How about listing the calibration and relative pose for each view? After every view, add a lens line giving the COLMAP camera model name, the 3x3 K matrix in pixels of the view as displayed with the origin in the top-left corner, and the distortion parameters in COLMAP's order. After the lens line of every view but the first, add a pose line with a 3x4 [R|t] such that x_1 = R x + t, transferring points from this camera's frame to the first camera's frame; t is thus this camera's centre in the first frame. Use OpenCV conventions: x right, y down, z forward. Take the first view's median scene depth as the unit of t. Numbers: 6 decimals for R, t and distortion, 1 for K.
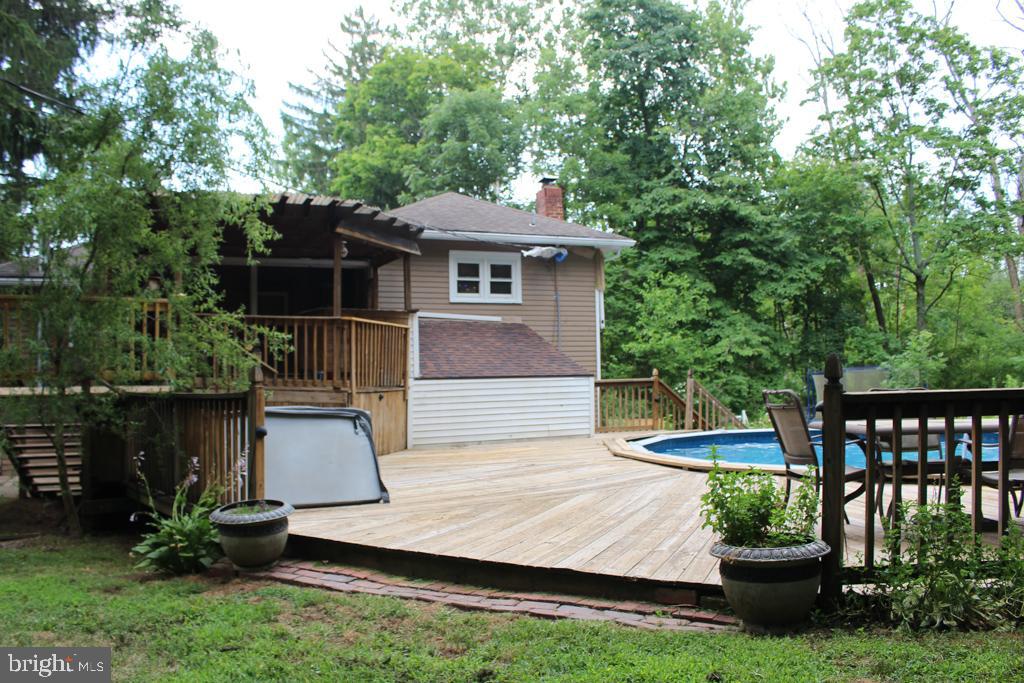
lens RADIAL K [[852.8, 0, 512.0], [0, 852.8, 341.5], [0, 0, 1]] dist [-0.120497, 0.003222]
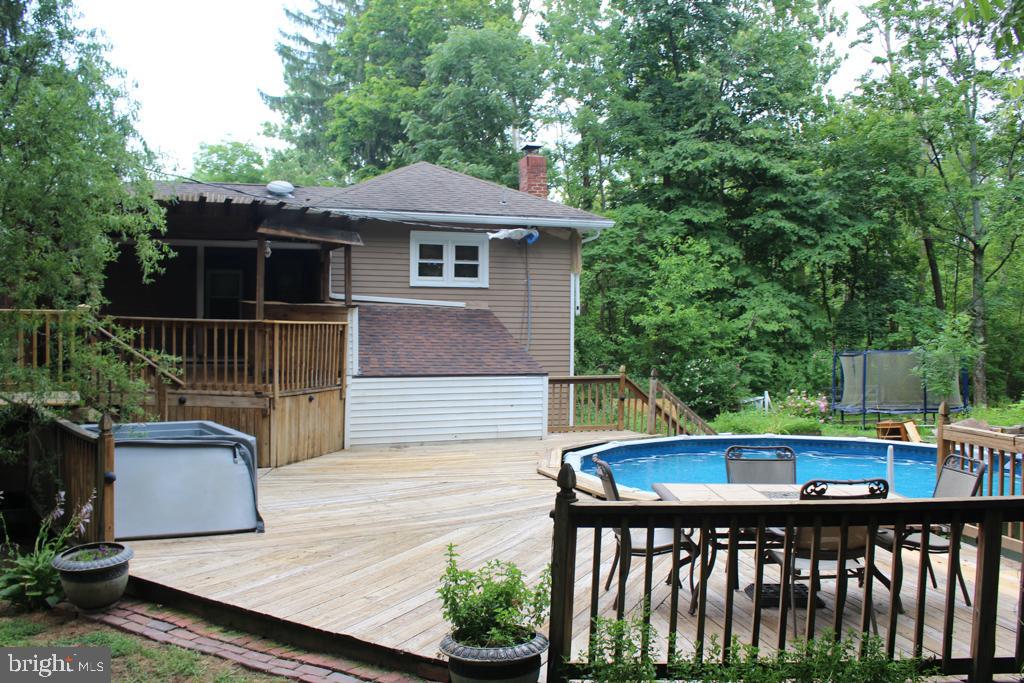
lens RADIAL K [[951.1, 0, 512.0], [0, 951.1, 341.5], [0, 0, 1]] dist [-0.102571, -0.008230]
pose [[0.998719, 0.024329, -0.044369, 0.045544], [-0.021694, 0.998027, 0.058924, -0.025691], [0.045715, -0.057886, 0.997276, -0.022442]]
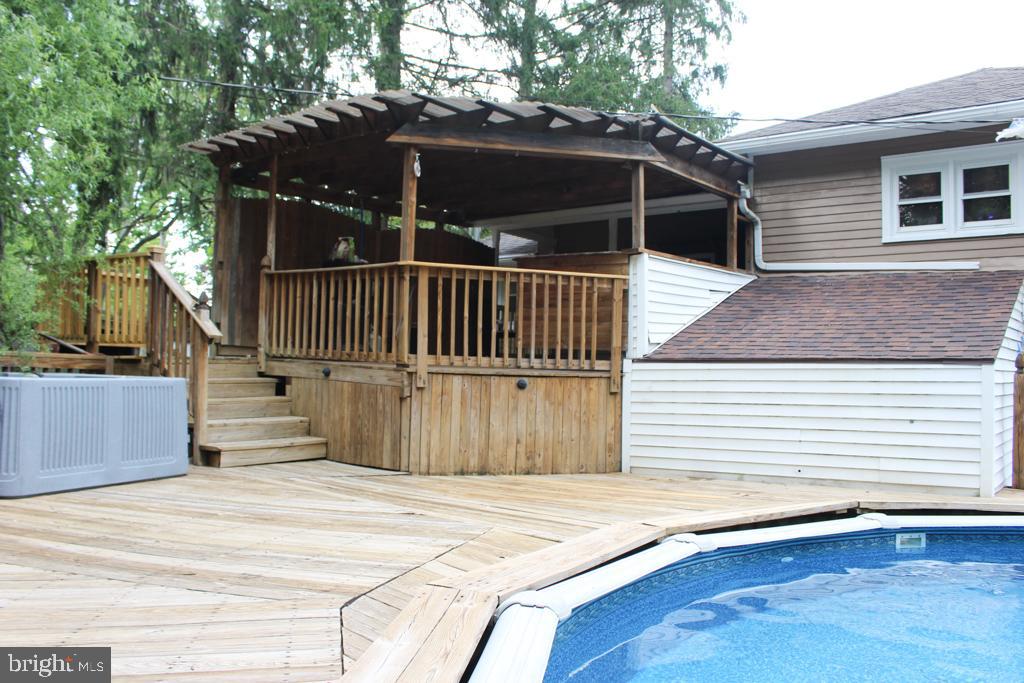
lens RADIAL K [[852.8, 0, 512.0], [0, 852.8, 341.5], [0, 0, 1]] dist [-0.120497, 0.003222]
pose [[0.515075, -0.014685, -0.857019, 0.151366], [0.004093, 0.999884, -0.014673, 0.015971], [0.857135, 0.004050, 0.515075, 0.249086]]
